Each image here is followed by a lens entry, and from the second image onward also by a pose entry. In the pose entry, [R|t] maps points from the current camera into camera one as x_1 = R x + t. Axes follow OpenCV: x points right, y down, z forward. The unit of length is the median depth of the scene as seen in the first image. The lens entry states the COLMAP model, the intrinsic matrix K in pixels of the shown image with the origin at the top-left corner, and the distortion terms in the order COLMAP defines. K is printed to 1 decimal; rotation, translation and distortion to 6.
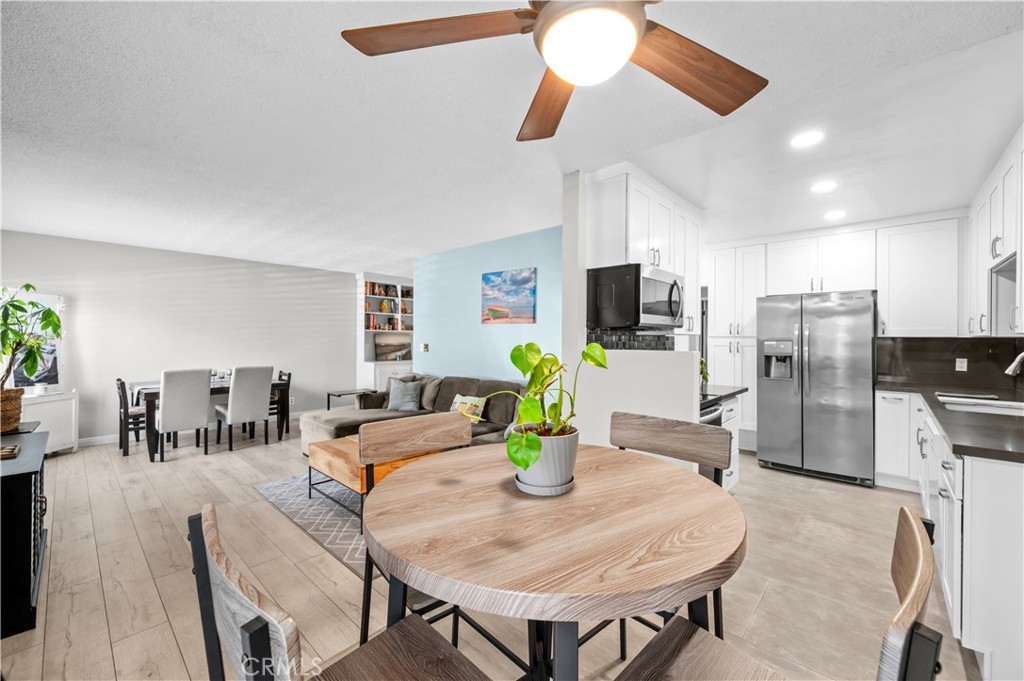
lens RADIAL K [[415.1, 0, 524.8], [0, 415.1, 342.7], [0, 0, 1]] dist [0.011374, -0.000232]
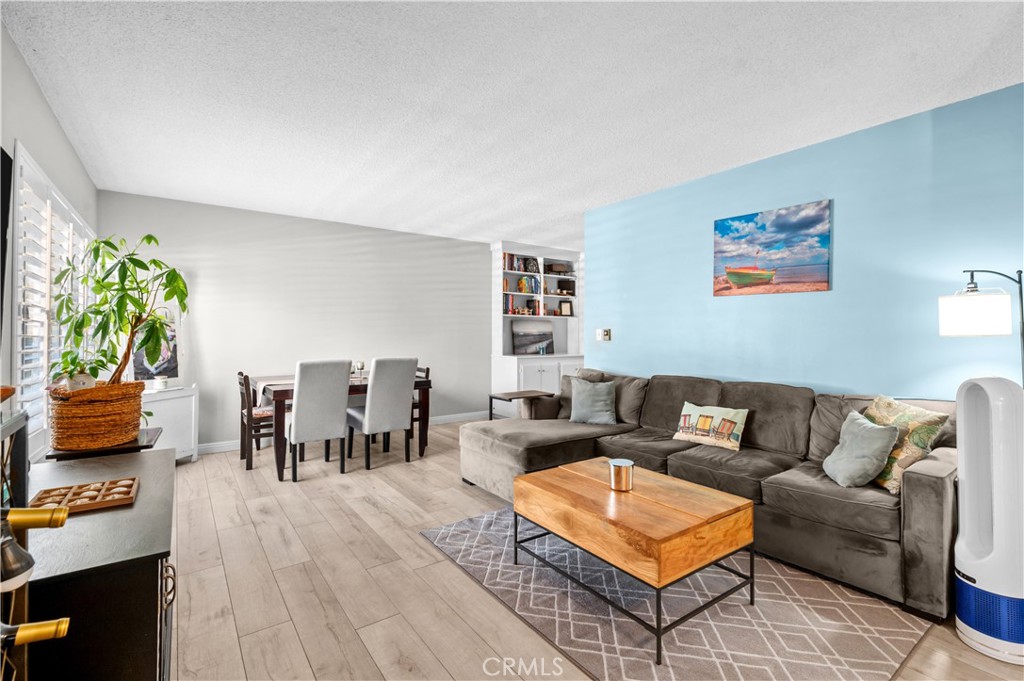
lens RADIAL K [[449.1, 0, 516.3], [0, 449.1, 337.7], [0, 0, 1]] dist [0.010314, 0.000518]
pose [[0.983578, -0.001409, -0.180481, -0.296624], [0.000128, 0.999975, -0.007110, 0.027012], [0.180486, 0.006970, 0.983553, 0.248079]]
